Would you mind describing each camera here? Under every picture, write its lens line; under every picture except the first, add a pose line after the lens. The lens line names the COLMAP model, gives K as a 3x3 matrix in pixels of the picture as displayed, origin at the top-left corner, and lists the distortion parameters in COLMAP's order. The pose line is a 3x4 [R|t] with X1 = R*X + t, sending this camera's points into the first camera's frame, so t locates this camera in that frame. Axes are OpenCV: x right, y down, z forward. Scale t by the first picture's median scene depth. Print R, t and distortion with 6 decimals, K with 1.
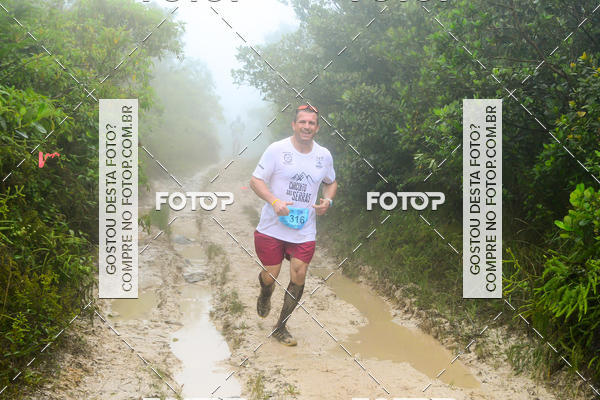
lens RADIAL K [[1210.0, 0, 302.9], [0, 1210.0, 206.9], [0, 0, 1]] dist [0.196188, 0.000000]
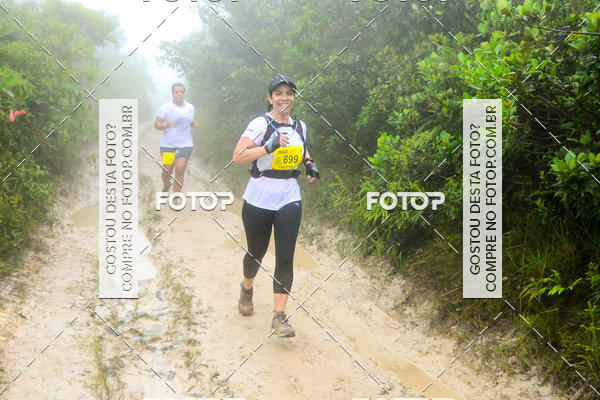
lens RADIAL K [[755.2, 0, 316.0], [0, 755.2, 207.3], [0, 0, 1]] dist [0.053034, 0.000000]
pose [[0.993226, -0.012190, 0.115560, 0.032220], [0.003968, 0.997461, 0.071110, 0.006064], [-0.116133, -0.070170, 0.990752, 0.073234]]
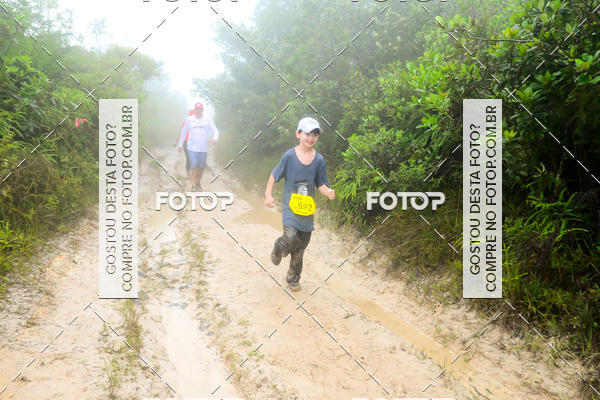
lens RADIAL K [[534.2, 0, 321.0], [0, 534.2, 229.6], [0, 0, 1]] dist [-0.050745, 0.048126]
pose [[0.993376, -0.012902, 0.114186, 0.067019], [0.004463, 0.997259, 0.073856, 0.068016], [-0.114826, -0.072857, 0.990710, 0.123095]]
